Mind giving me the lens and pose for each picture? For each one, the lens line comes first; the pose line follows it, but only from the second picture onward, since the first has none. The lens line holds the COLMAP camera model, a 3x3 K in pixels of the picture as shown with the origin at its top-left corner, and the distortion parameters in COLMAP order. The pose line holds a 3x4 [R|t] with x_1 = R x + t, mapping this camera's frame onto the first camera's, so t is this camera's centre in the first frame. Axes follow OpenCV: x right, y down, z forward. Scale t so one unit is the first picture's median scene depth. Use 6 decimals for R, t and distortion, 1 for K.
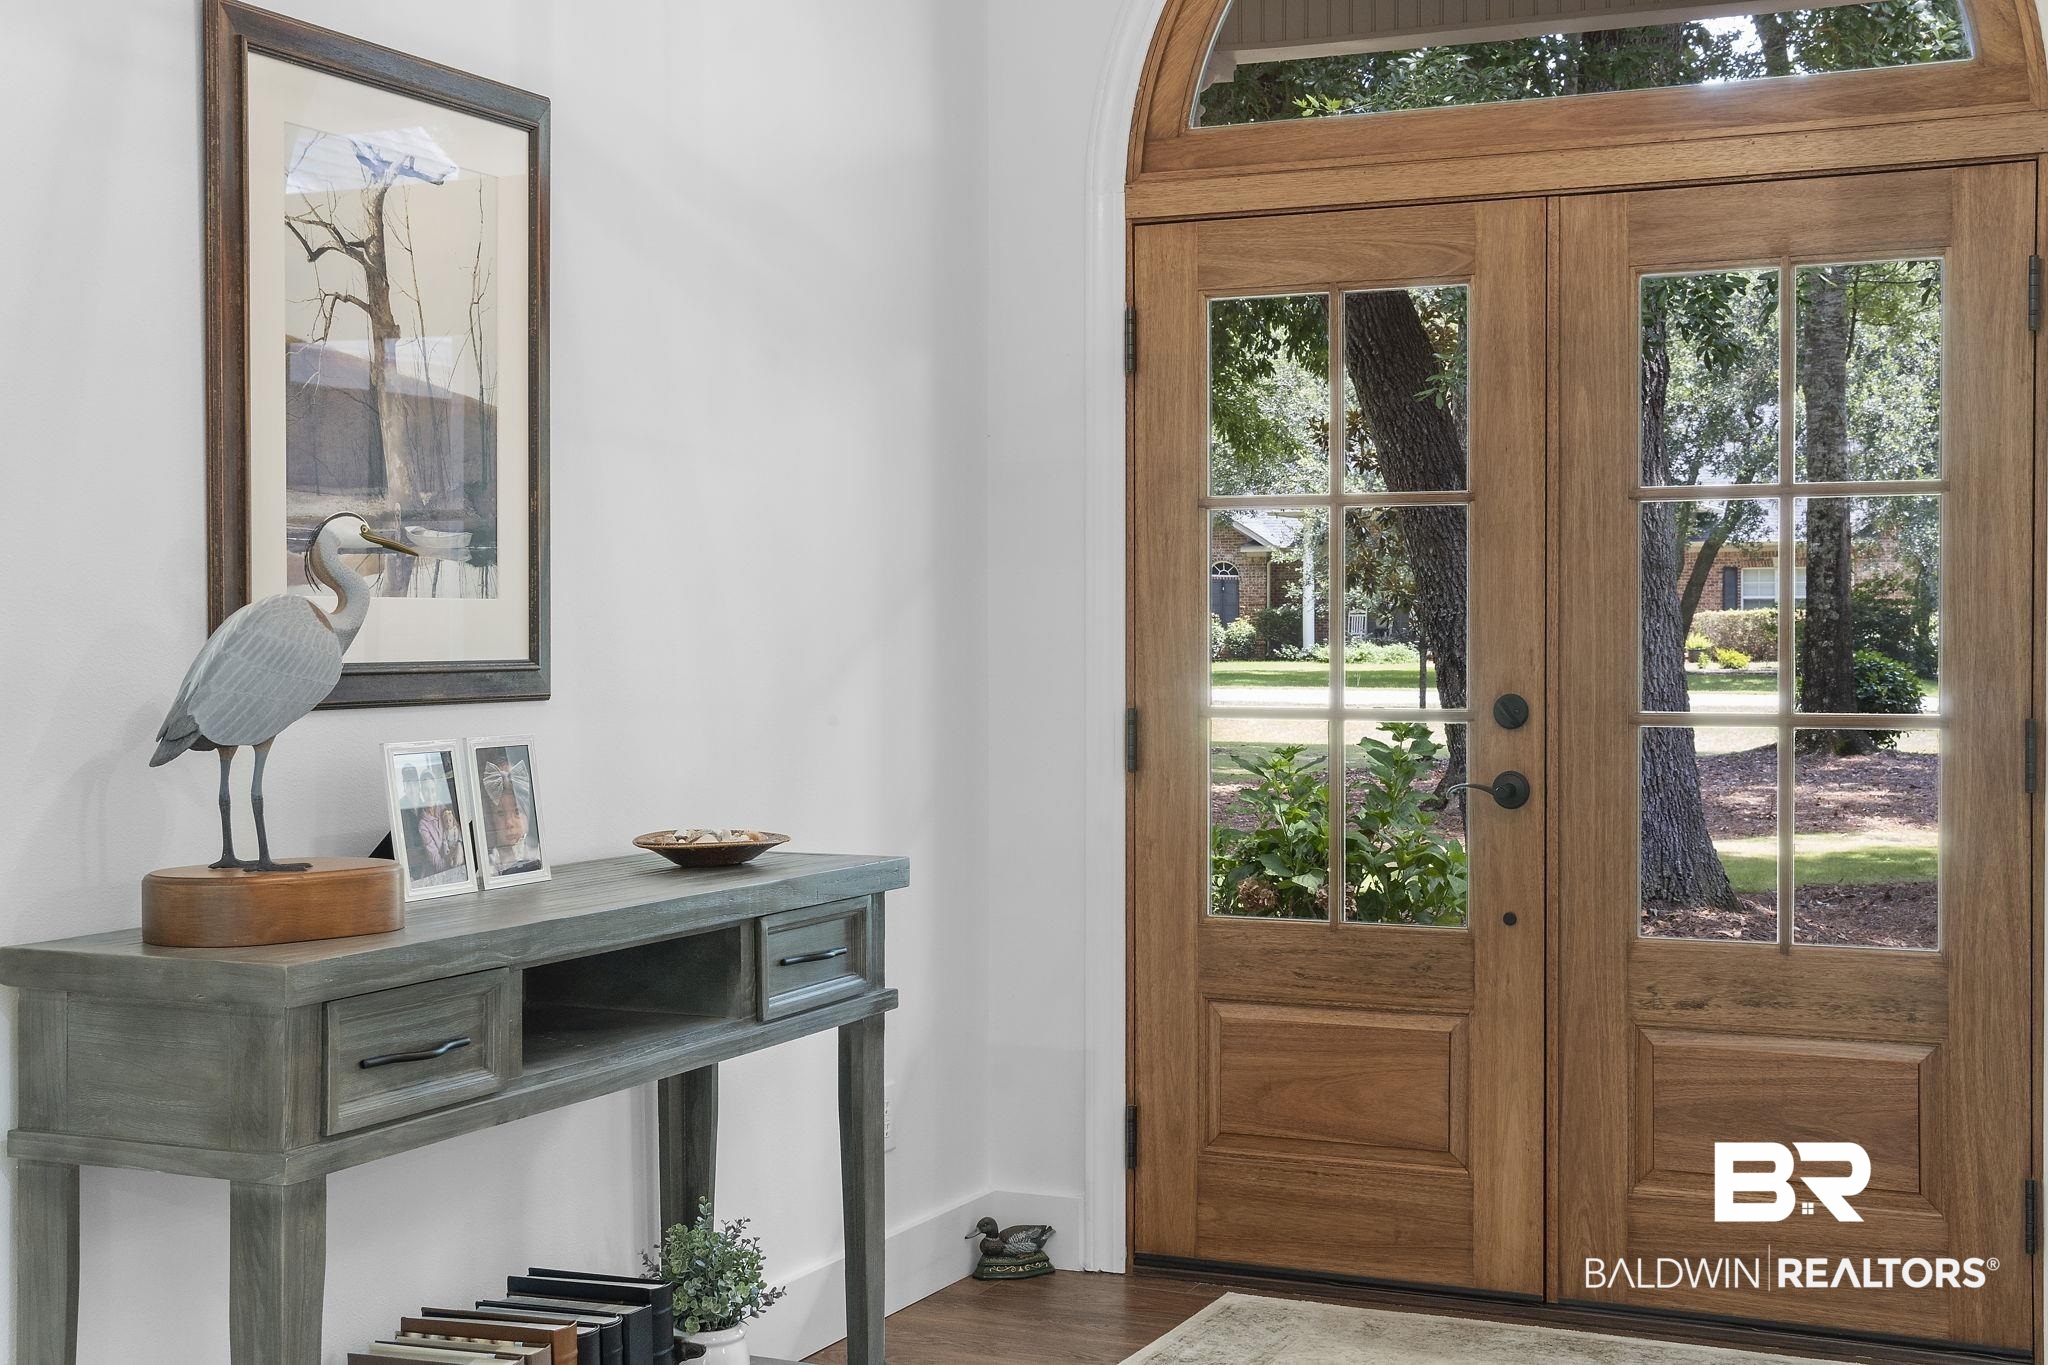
lens RADIAL K [[2665.6, 0, 1024.0], [0, 2665.6, 683.6], [0, 0, 1]] dist [0.047226, 0.000000]
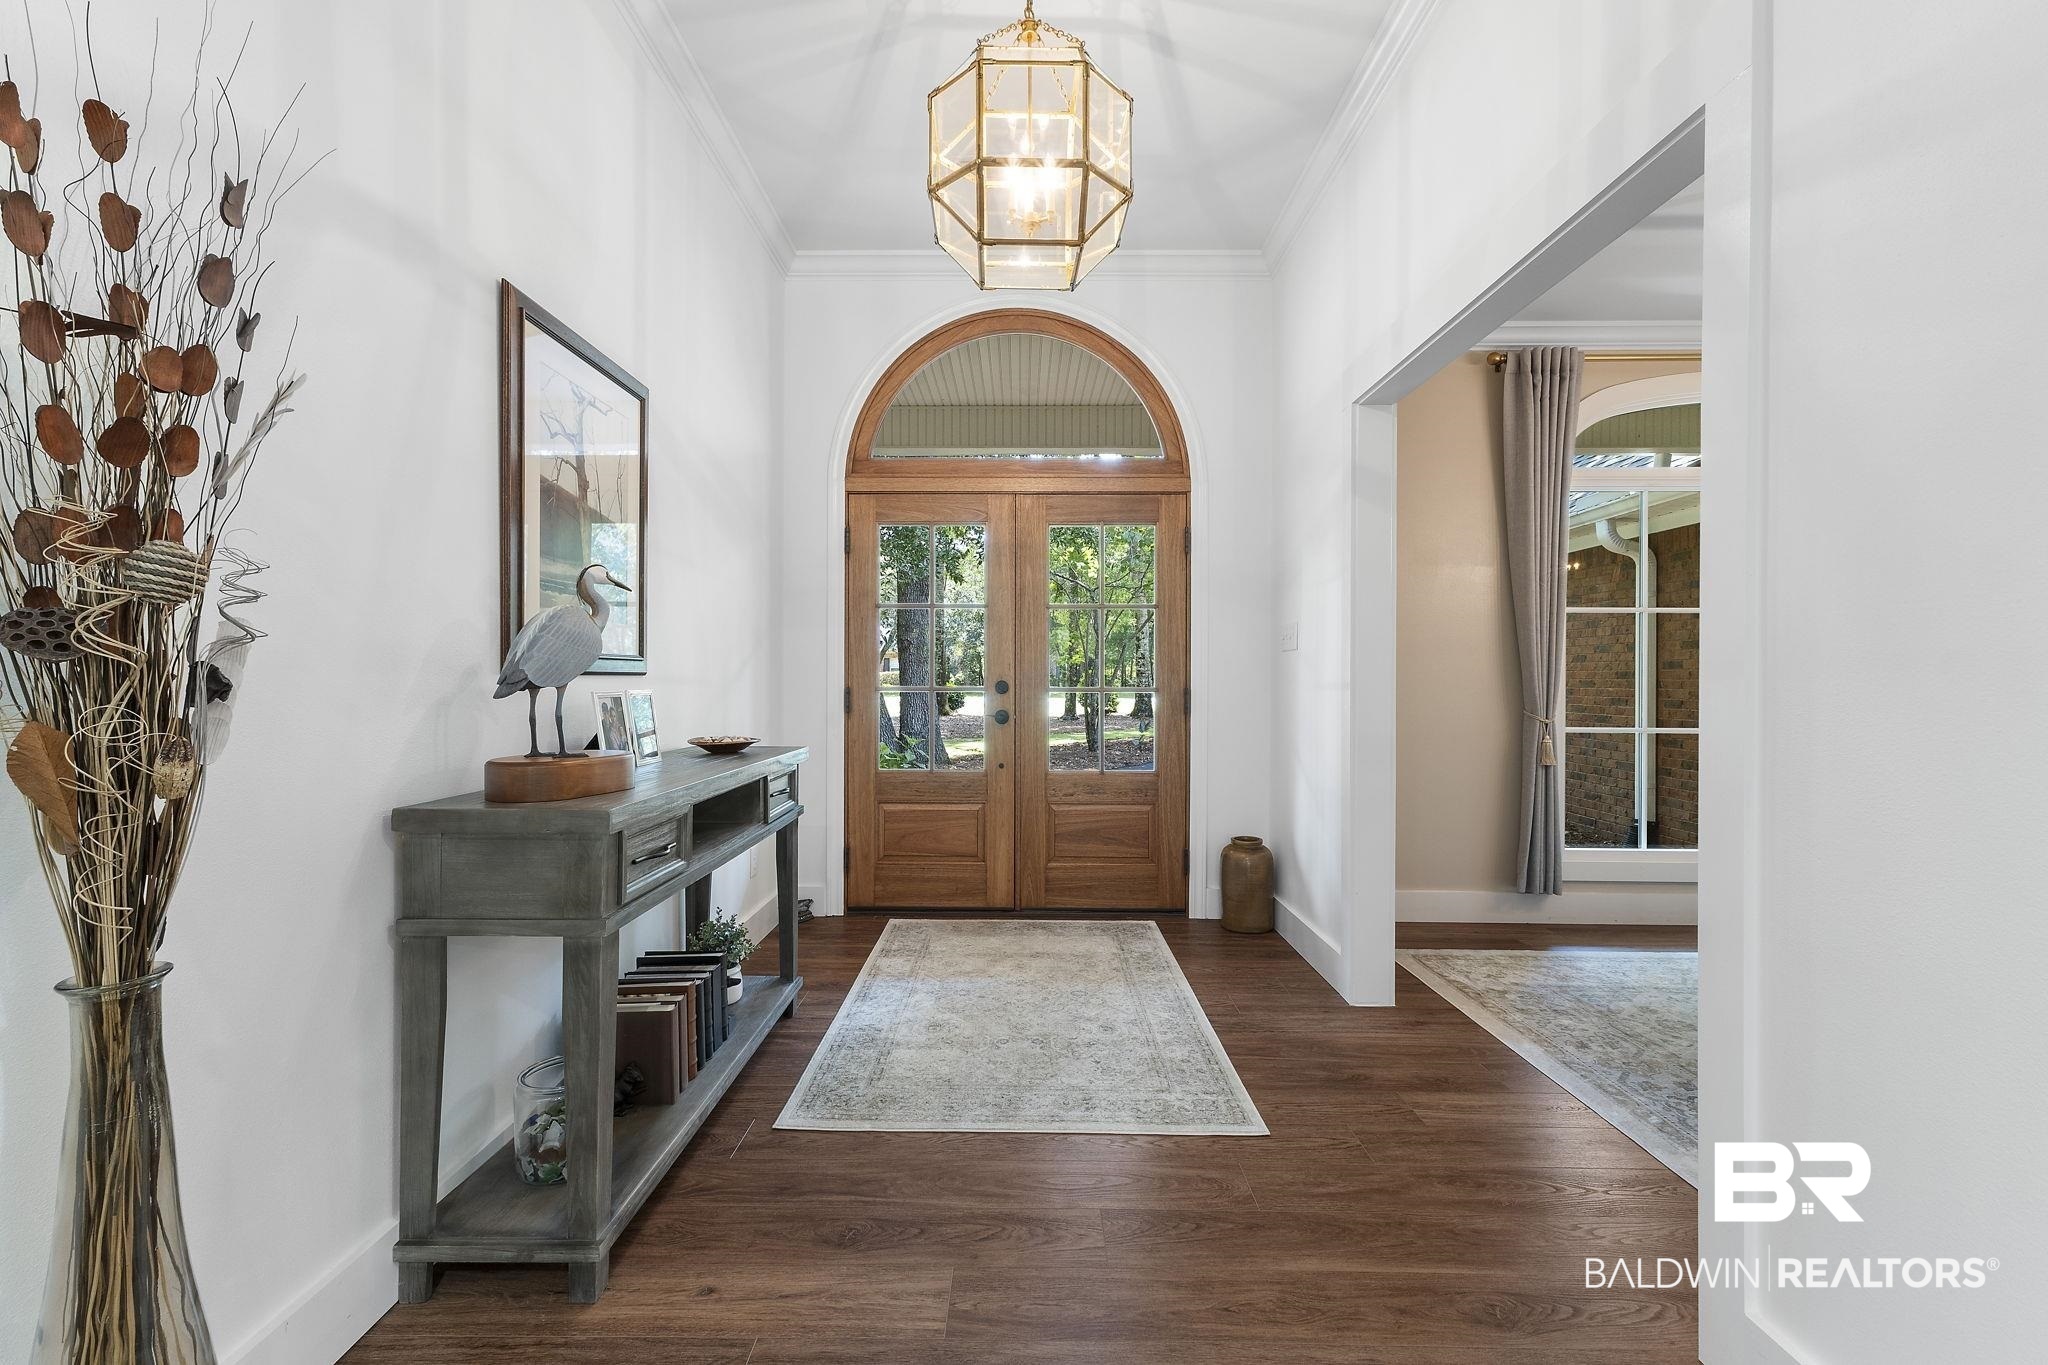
lens RADIAL K [[862.9, 0, 1024.9], [0, 862.9, 678.6], [0, 0, 1]] dist [0.013899, -0.000450]
pose [[0.914904, 0.003809, 0.403654, -0.153352], [0.003870, 0.999827, -0.018207, 0.018968], [-0.403654, 0.018220, 0.914730, 0.225181]]
